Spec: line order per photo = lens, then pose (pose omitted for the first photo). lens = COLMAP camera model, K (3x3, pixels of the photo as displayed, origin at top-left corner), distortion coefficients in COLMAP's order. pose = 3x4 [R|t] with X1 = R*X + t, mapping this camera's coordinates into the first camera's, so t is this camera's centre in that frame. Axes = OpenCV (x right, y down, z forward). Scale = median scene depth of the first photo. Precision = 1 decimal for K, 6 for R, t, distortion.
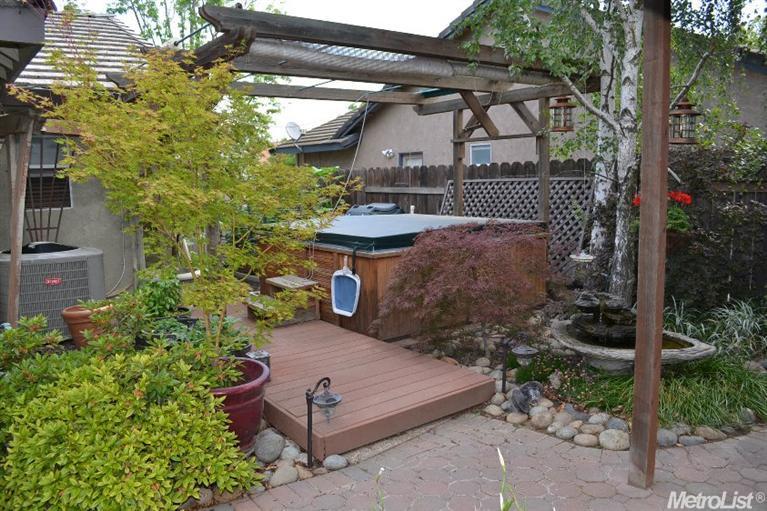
lens RADIAL K [[615.6, 0, 383.5], [0, 615.6, 255.5], [0, 0, 1]] dist [-0.097784, 0.066797]
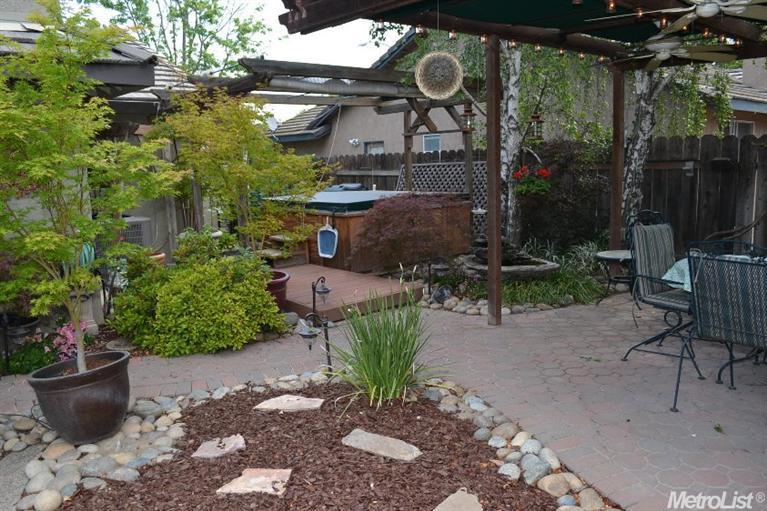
lens RADIAL K [[615.6, 0, 383.5], [0, 615.6, 255.5], [0, 0, 1]] dist [-0.097784, 0.066797]
pose [[0.998478, -0.017268, 0.052370, -0.005924], [0.016075, 0.999604, 0.023109, 0.054116], [-0.052748, -0.022232, 0.998360, -0.410557]]
